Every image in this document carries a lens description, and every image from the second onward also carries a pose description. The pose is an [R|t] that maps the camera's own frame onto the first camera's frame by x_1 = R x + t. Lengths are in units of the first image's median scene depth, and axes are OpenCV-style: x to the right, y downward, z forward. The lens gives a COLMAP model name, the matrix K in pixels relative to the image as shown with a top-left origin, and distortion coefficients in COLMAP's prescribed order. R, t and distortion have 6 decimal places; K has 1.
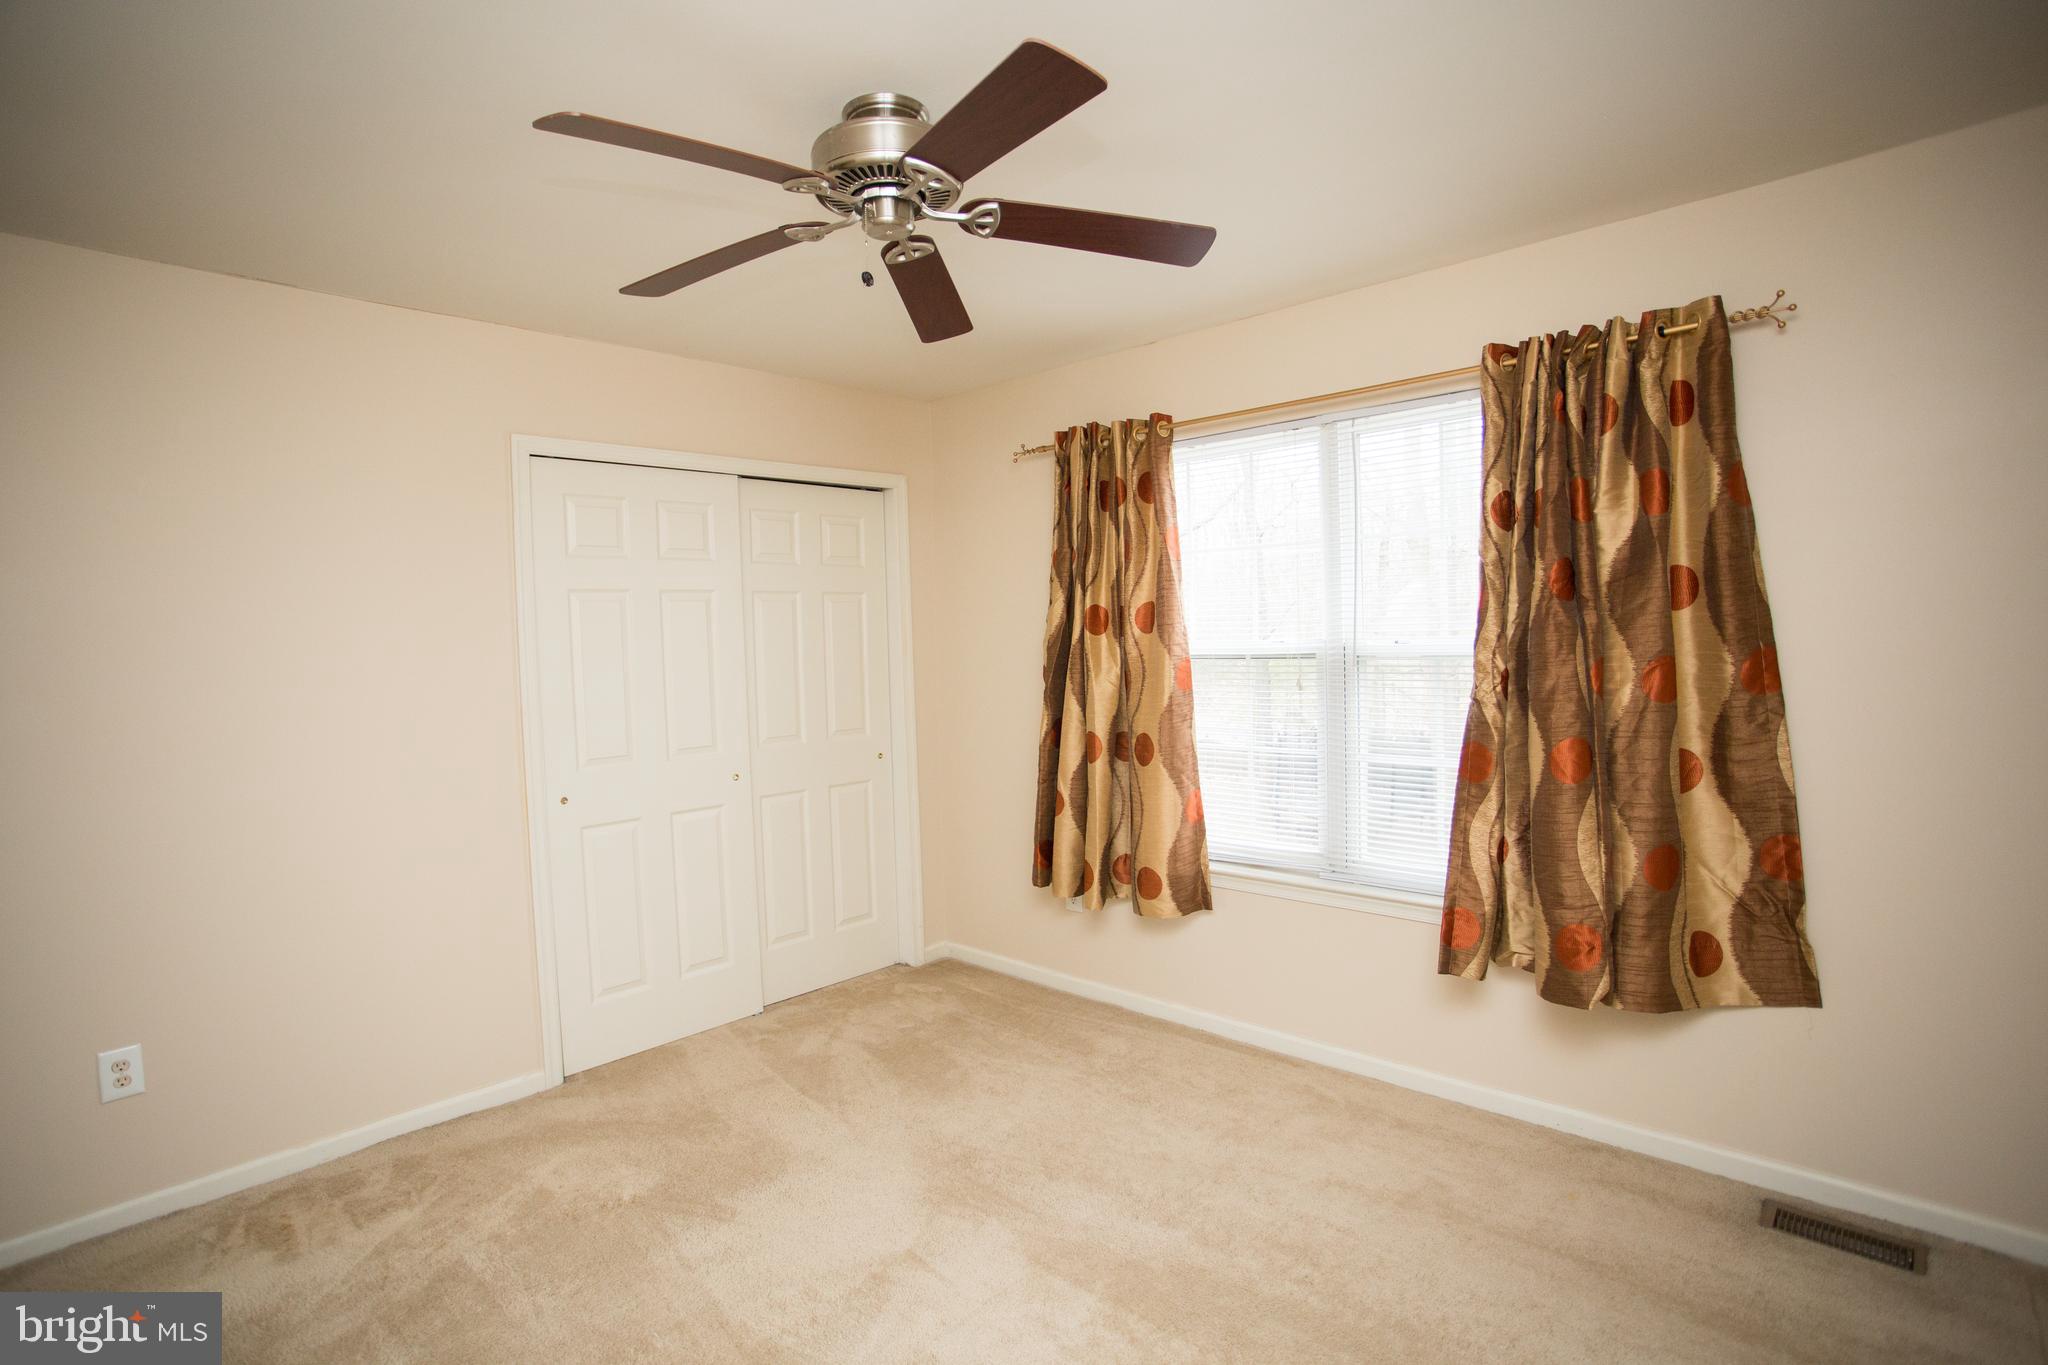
lens RADIAL K [[1035.1, 0, 1021.3], [0, 1035.1, 678.5], [0, 0, 1]] dist [-0.021934, 0.029974]
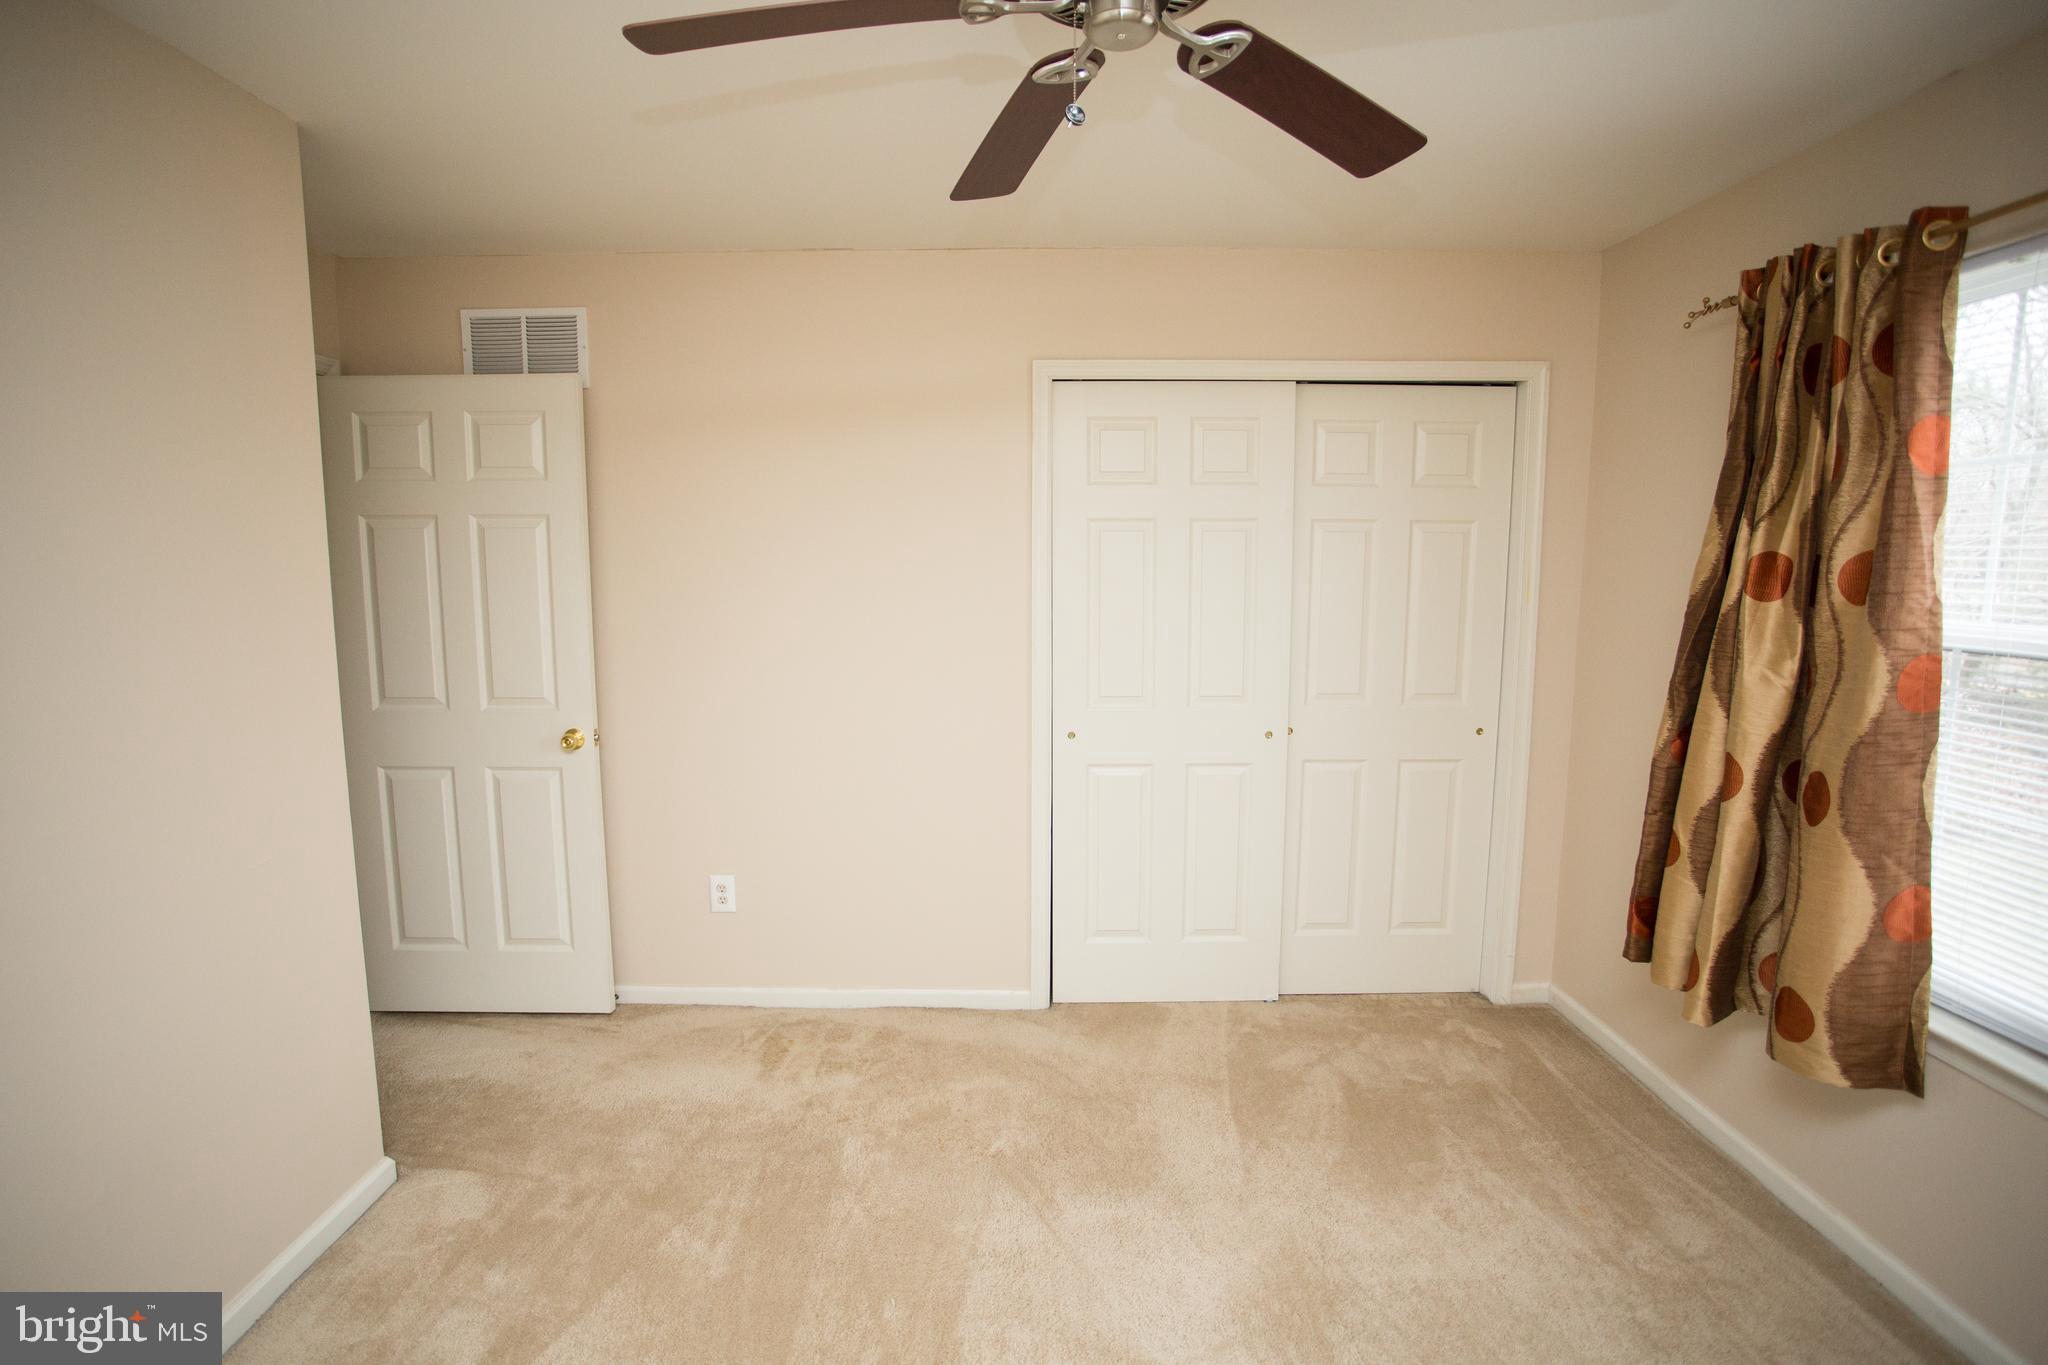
lens RADIAL K [[1040.5, 0, 1018.8], [0, 1040.5, 683.0], [0, 0, 1]] dist [-0.048221, 0.030572]
pose [[0.694082, 0.121338, -0.709597, 0.209196], [-0.052879, 0.991624, 0.117840, -0.043217], [0.717952, -0.044267, 0.694684, 0.258199]]
